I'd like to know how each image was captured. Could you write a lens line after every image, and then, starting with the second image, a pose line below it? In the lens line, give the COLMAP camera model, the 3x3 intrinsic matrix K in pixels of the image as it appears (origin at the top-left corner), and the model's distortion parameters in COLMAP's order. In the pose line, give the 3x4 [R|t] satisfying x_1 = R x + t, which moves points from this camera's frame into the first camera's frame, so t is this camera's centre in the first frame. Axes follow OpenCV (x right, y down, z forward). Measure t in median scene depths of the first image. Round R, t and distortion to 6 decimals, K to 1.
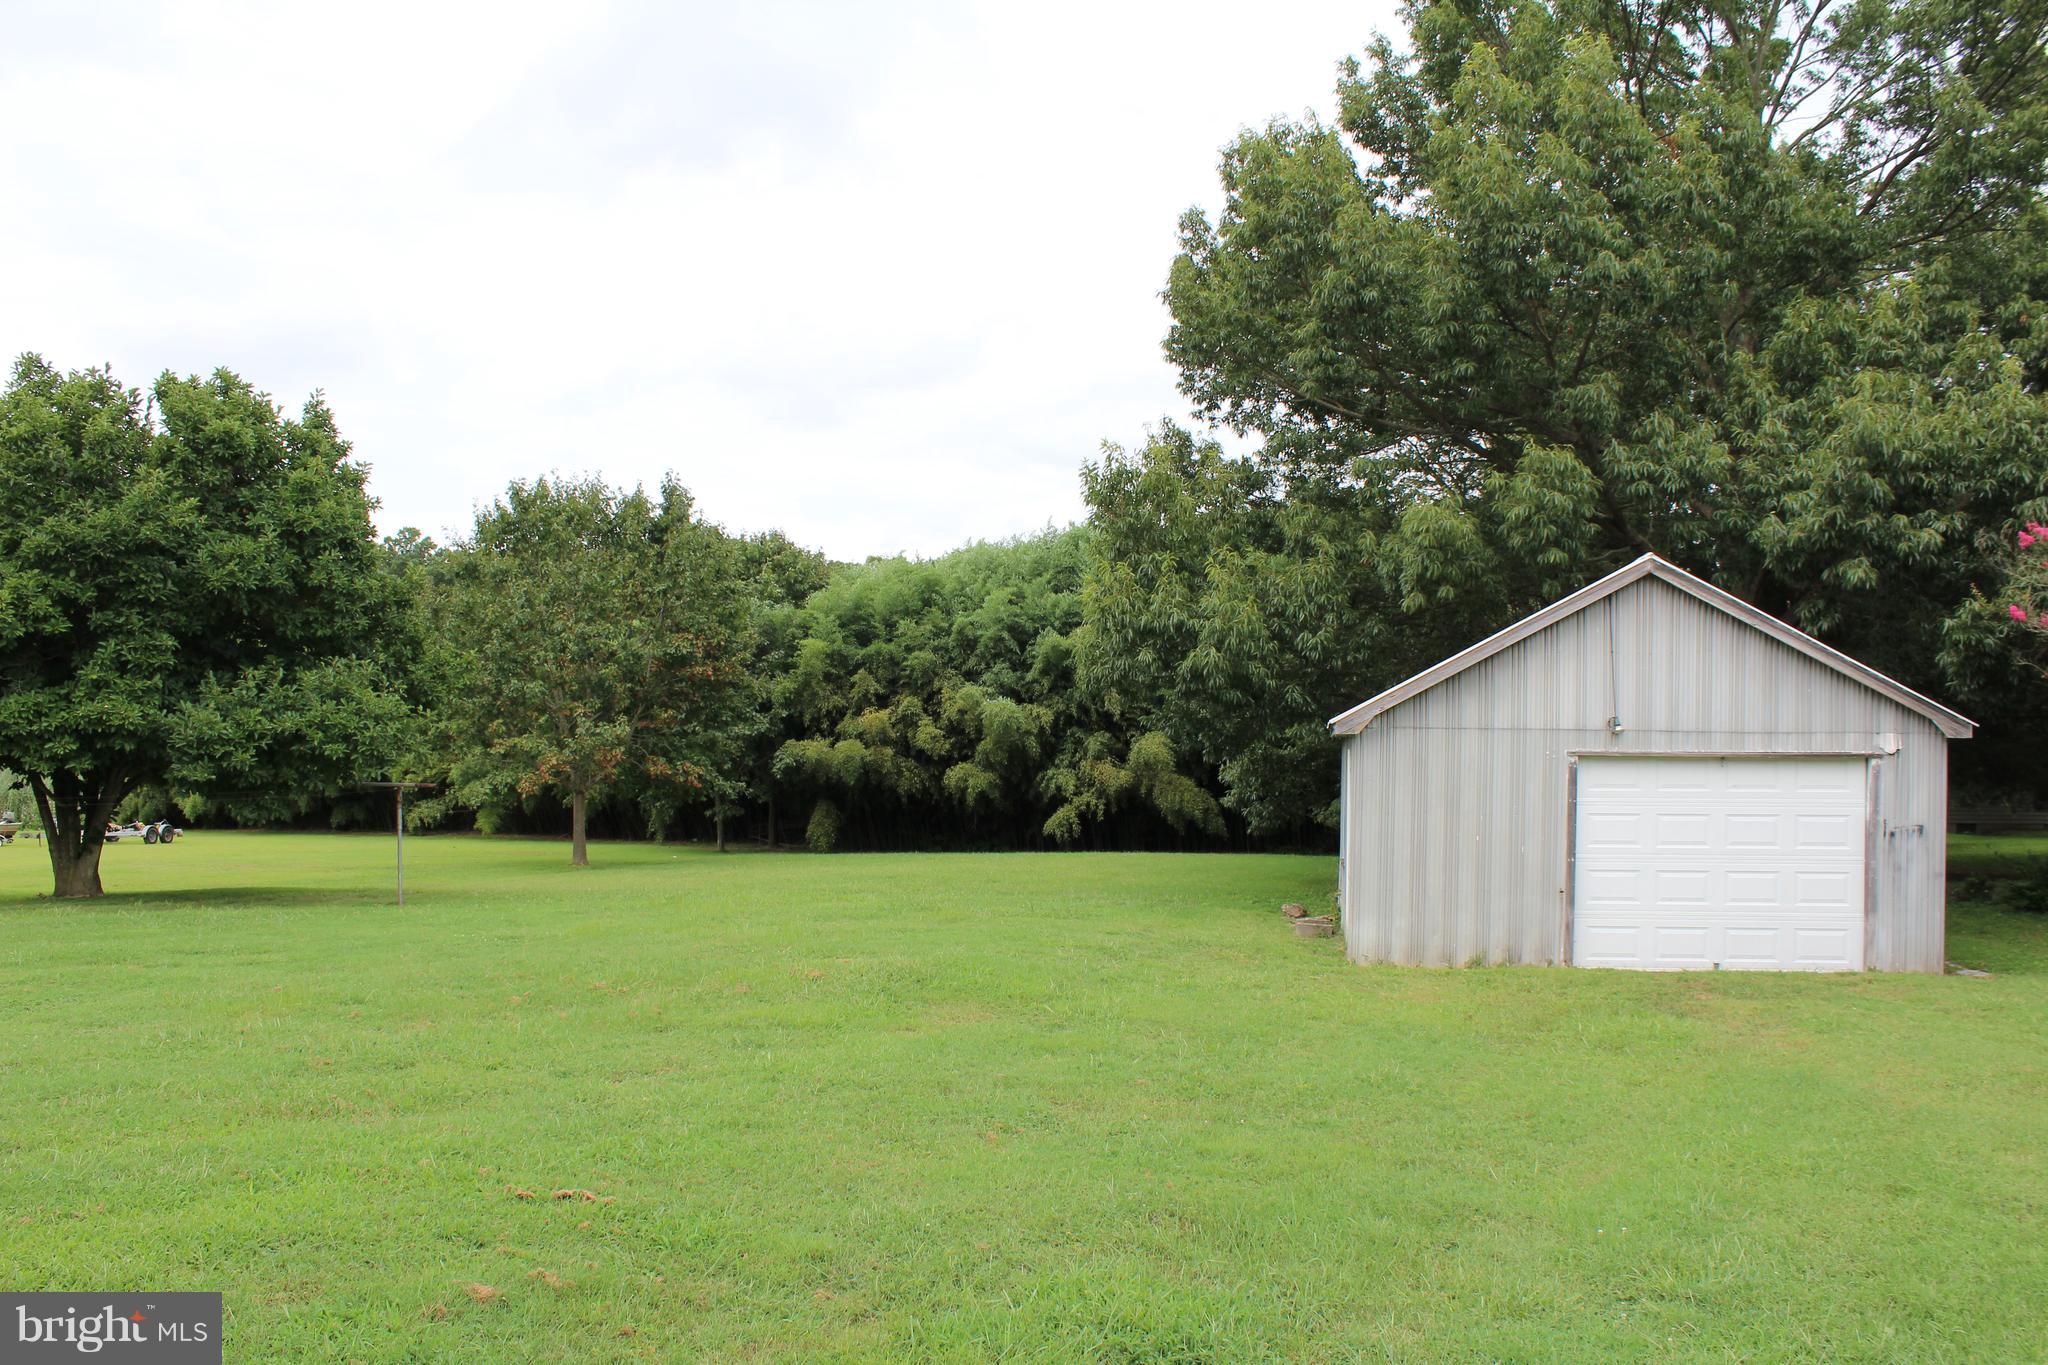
lens RADIAL K [[1826.8, 0, 1024.0], [0, 1826.8, 682.5], [0, 0, 1]] dist [-0.159038, 0.193971]
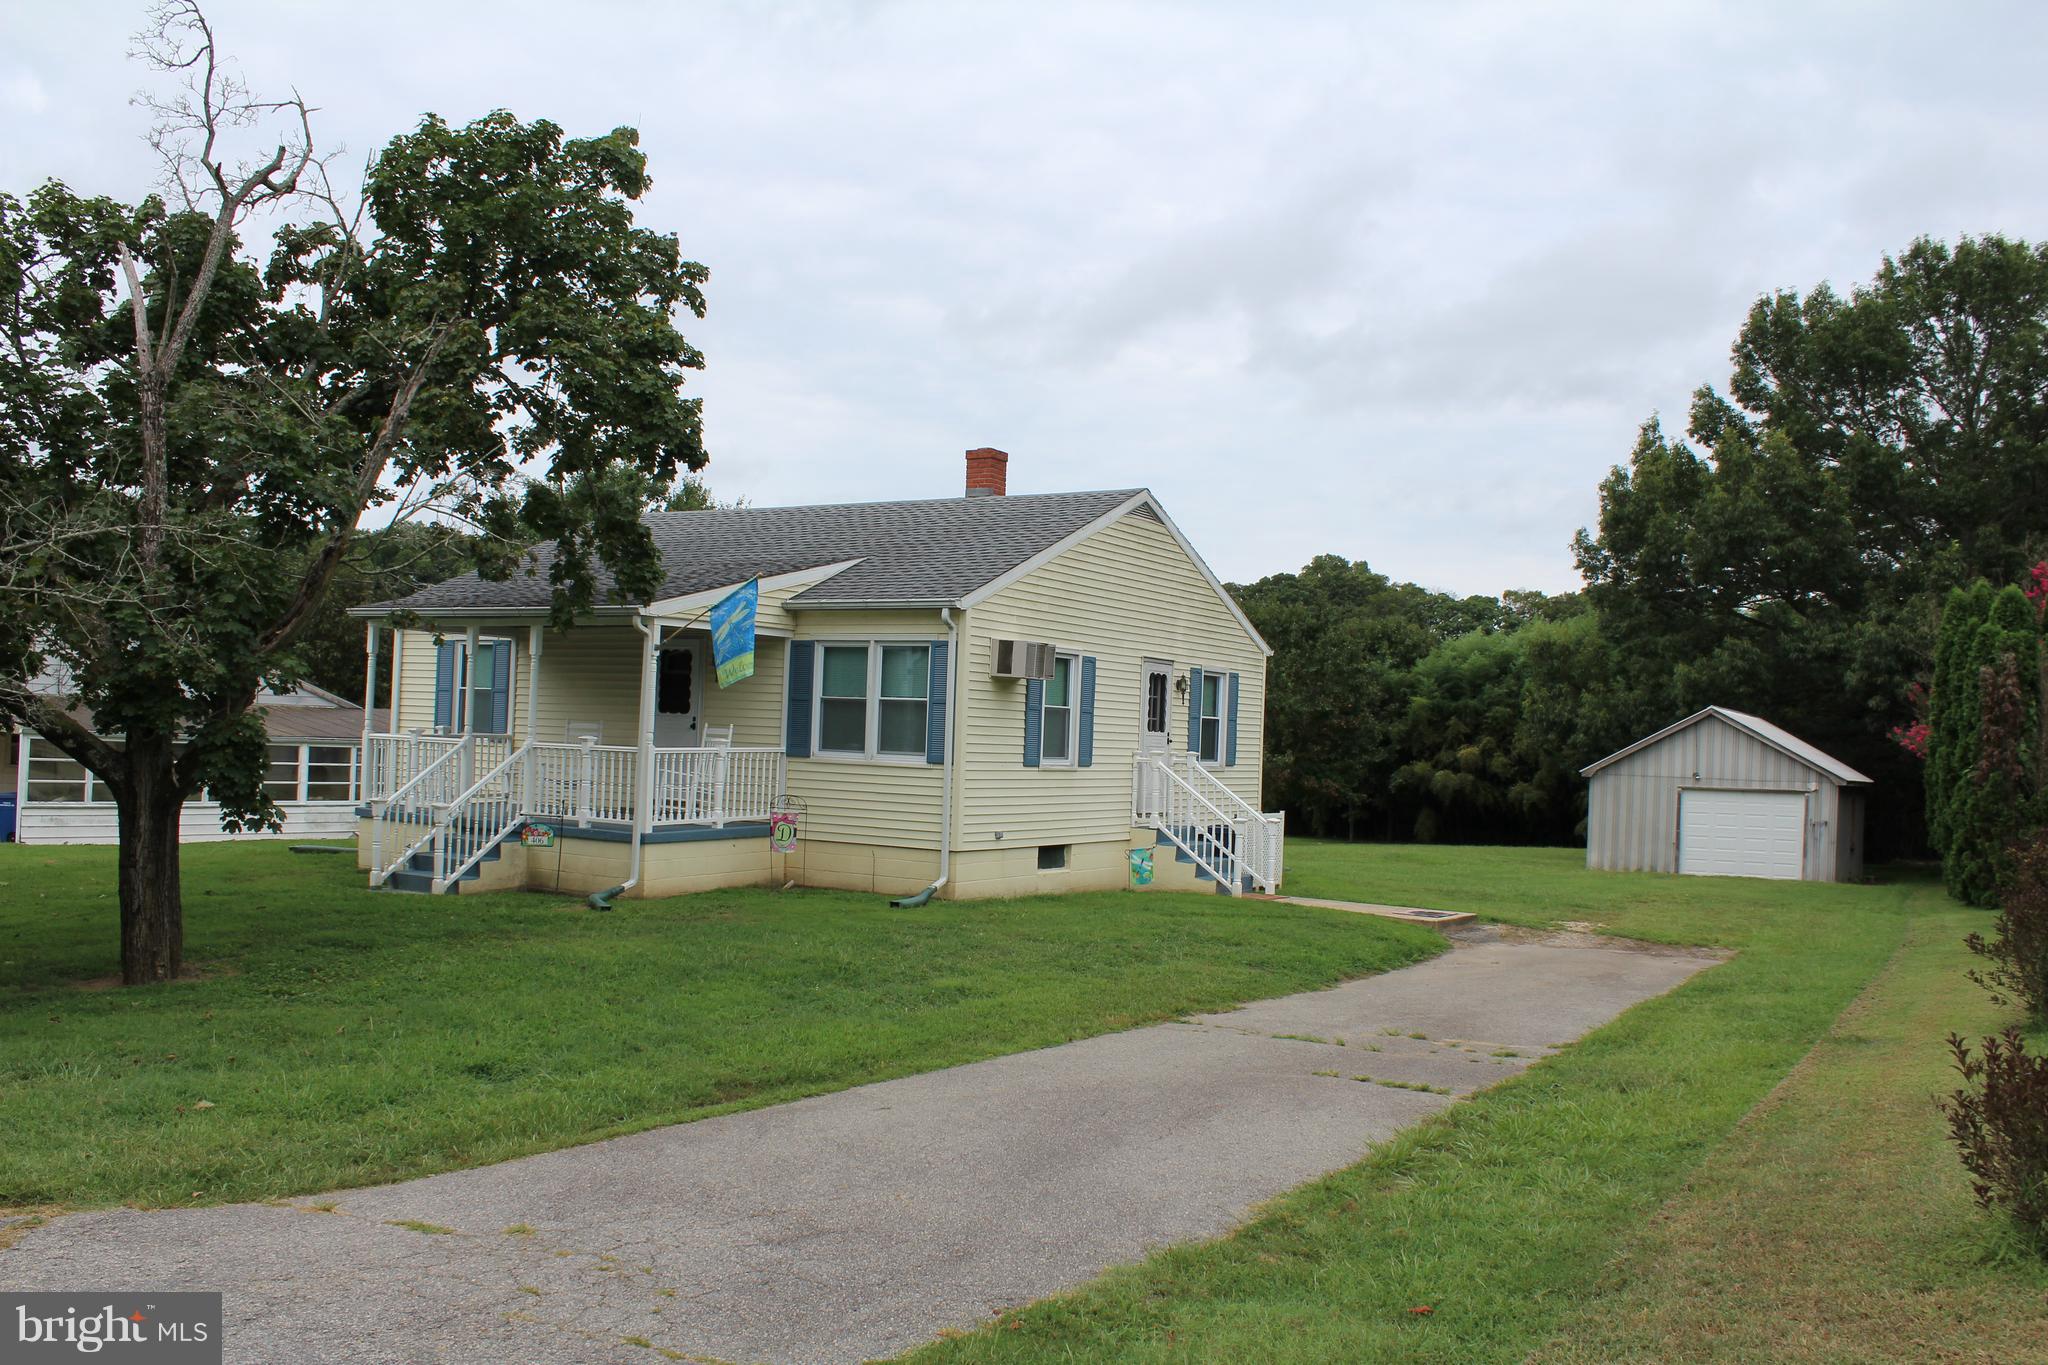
lens RADIAL K [[1826.8, 0, 1024.0], [0, 1826.8, 682.5], [0, 0, 1]] dist [-0.159038, 0.193971]
pose [[0.937749, 0.010961, -0.347141, 0.118553], [-0.014189, 0.999876, -0.006759, -0.027483], [0.347024, 0.011264, 0.937789, -0.597884]]
